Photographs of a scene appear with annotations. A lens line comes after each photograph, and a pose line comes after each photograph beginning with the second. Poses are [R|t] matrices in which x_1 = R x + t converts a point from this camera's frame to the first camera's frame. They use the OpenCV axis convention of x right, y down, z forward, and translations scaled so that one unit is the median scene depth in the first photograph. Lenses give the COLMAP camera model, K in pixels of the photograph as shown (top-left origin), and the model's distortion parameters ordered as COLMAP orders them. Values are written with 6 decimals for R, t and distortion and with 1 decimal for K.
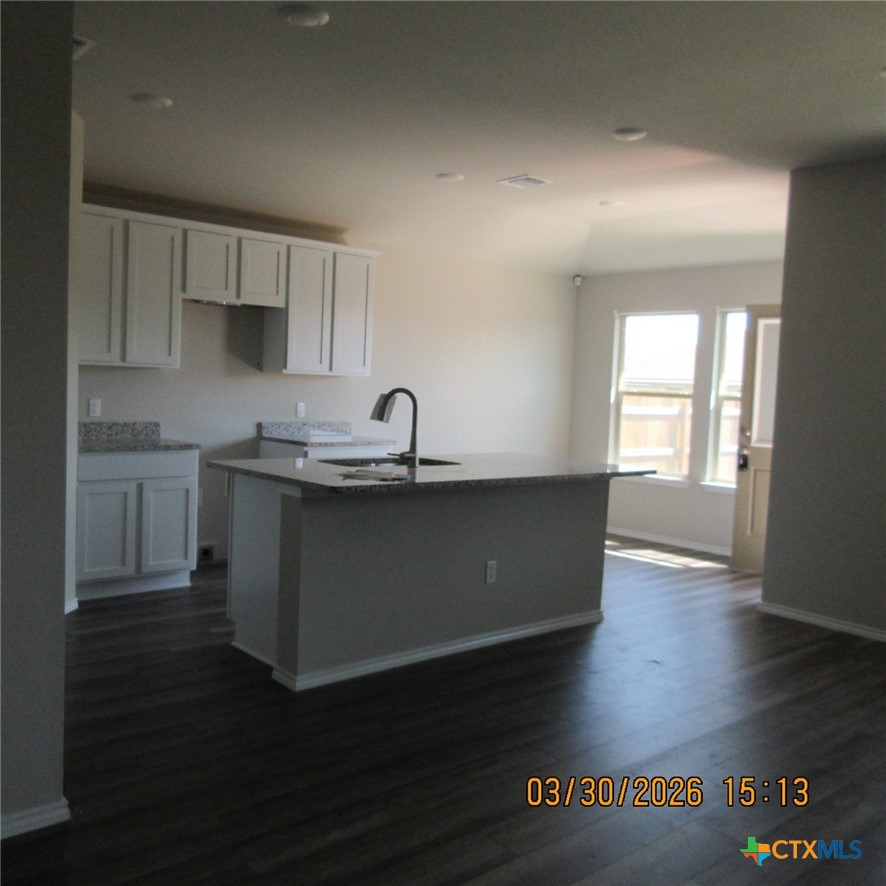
lens RADIAL K [[869.1, 0, 439.9], [0, 869.1, 430.9], [0, 0, 1]] dist [-0.018998, 0.012903]
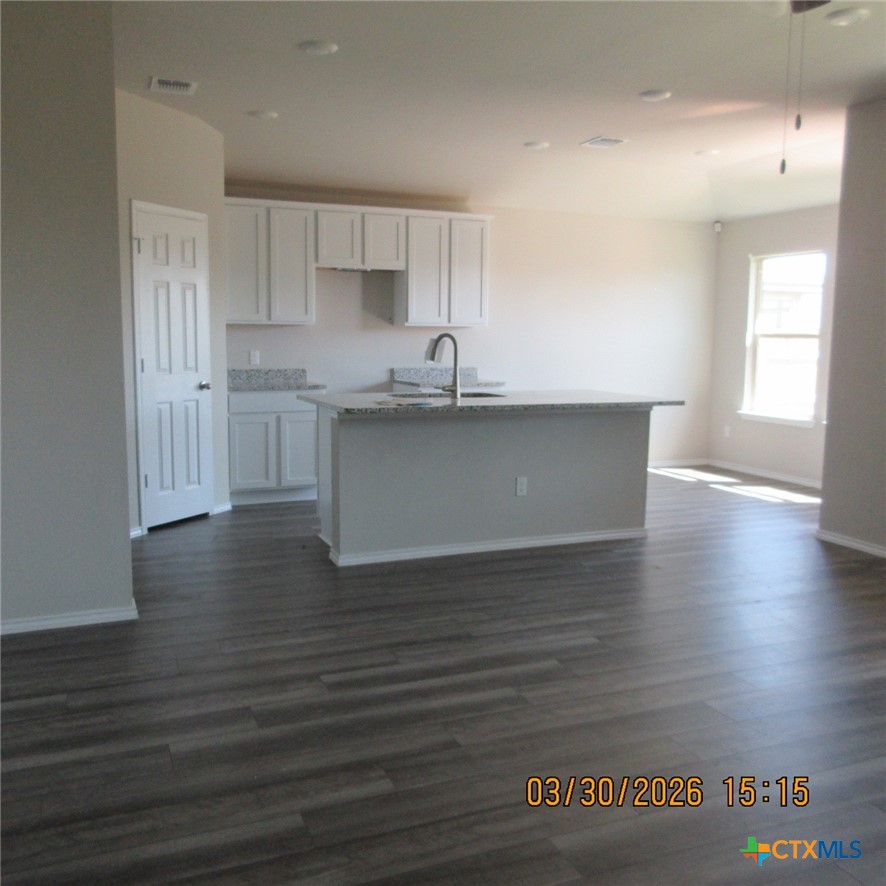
lens RADIAL K [[869.1, 0, 439.9], [0, 869.1, 430.9], [0, 0, 1]] dist [-0.018998, 0.012903]
pose [[0.947681, 0.004732, -0.319182, 0.248690], [0.010962, 0.998818, 0.047355, 0.021554], [0.319029, -0.048376, 0.946509, -0.116051]]
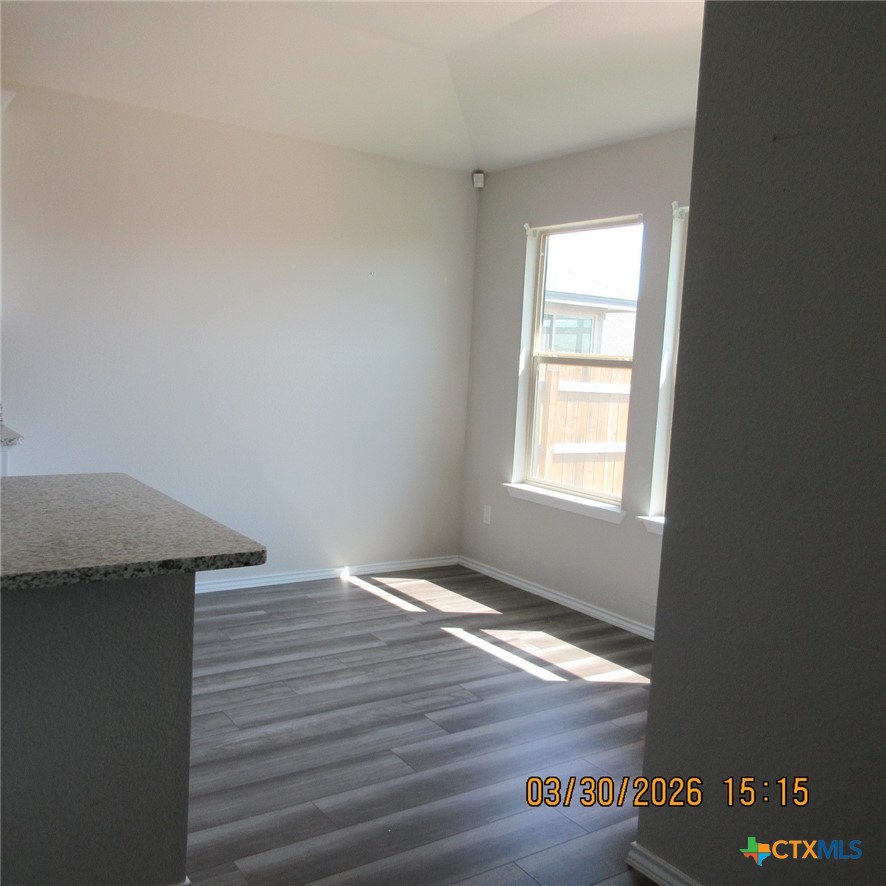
lens RADIAL K [[869.1, 0, 439.9], [0, 869.1, 430.9], [0, 0, 1]] dist [-0.018998, 0.012903]
pose [[0.993247, 0.017513, -0.114685, 0.291925], [-0.014256, 0.999473, 0.029159, -0.012916], [0.115136, -0.027327, 0.992974, 0.521297]]
